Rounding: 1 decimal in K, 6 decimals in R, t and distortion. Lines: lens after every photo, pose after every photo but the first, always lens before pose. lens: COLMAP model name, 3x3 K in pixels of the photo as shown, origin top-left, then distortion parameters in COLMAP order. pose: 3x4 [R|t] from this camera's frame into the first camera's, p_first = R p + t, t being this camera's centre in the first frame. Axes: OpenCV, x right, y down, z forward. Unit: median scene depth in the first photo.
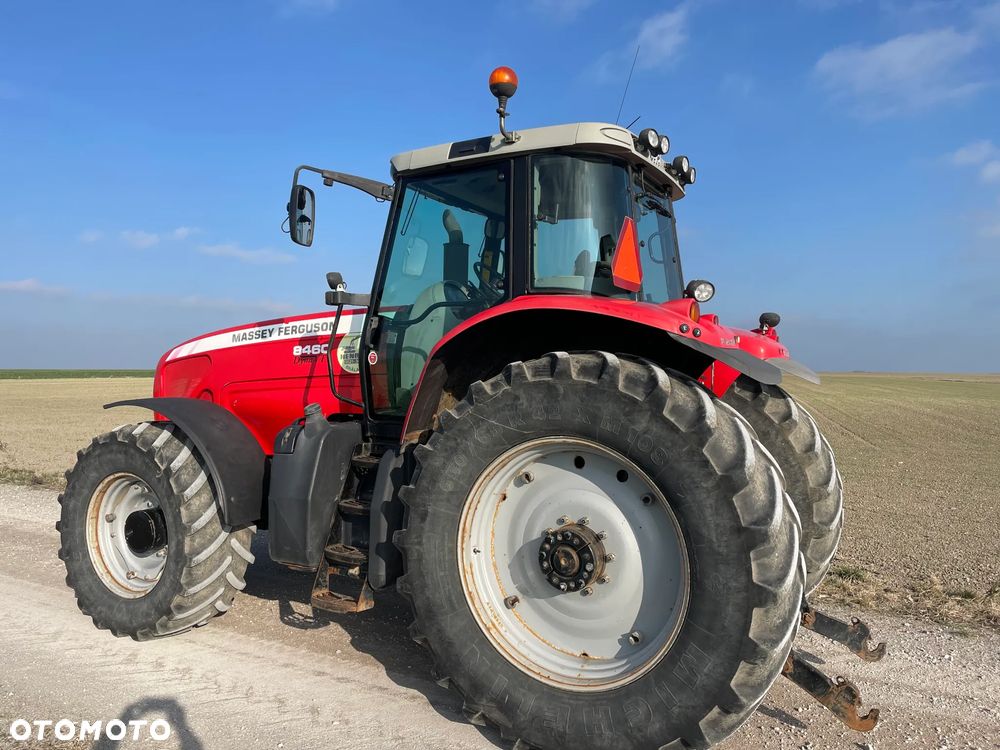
lens RADIAL K [[750.0, 0, 500.0], [0, 750.0, 375.0], [0, 0, 1]] dist [0.093758, -0.117283]
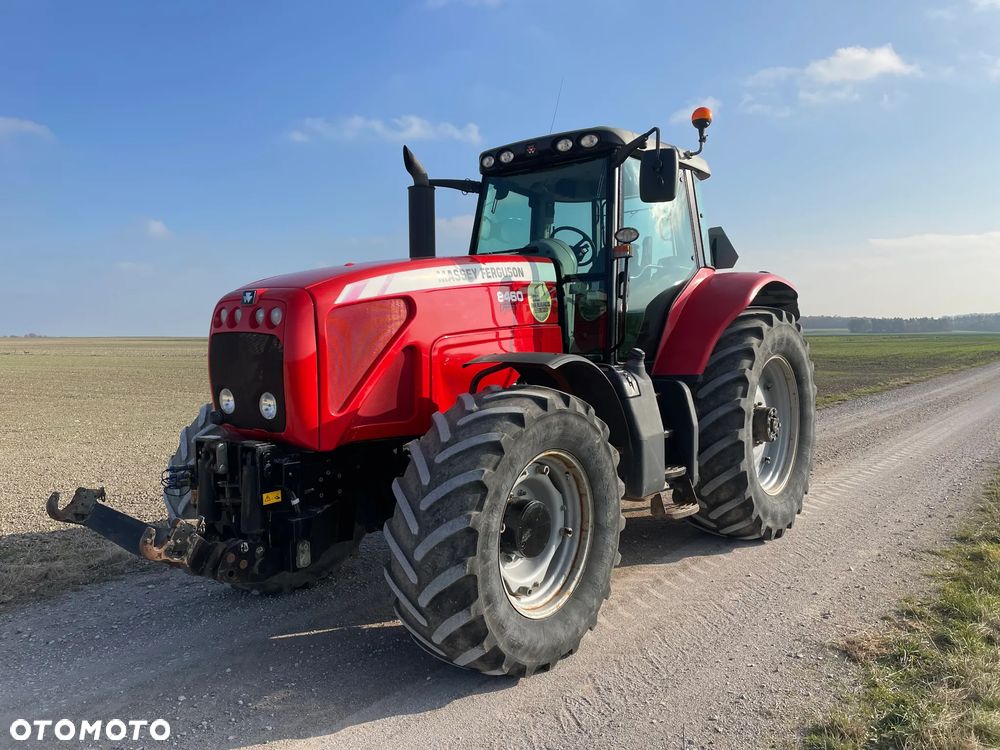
lens RADIAL K [[745.5, 0, 500.0], [0, 745.5, 375.0], [0, 0, 1]] dist [0.090630, -0.122845]
pose [[0.177068, -0.063519, 0.982147, -1.185145], [0.018873, 0.997951, 0.061139, 0.005701], [-0.984018, 0.007711, 0.177904, 0.886384]]
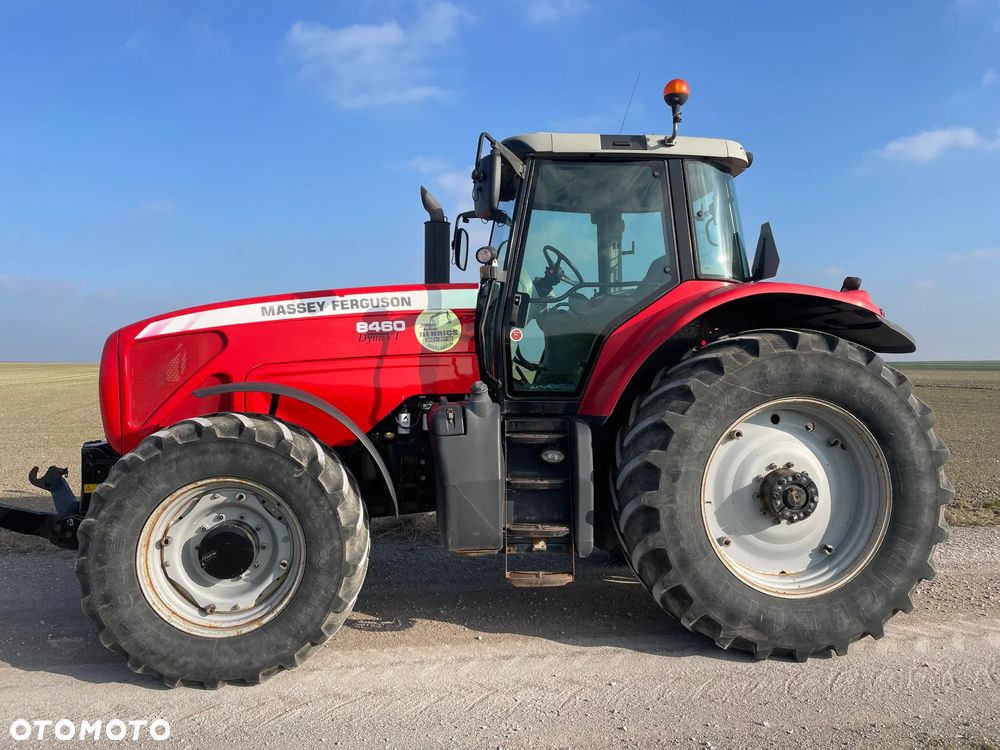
lens RADIAL K [[746.7, 0, 500.4], [0, 746.7, 367.9], [0, 0, 1]] dist [0.094648, -0.120418]
pose [[0.800459, -0.014439, 0.599214, -0.703398], [0.013113, 0.999892, 0.006578, 0.012845], [-0.599244, 0.002592, 0.800562, 0.196876]]
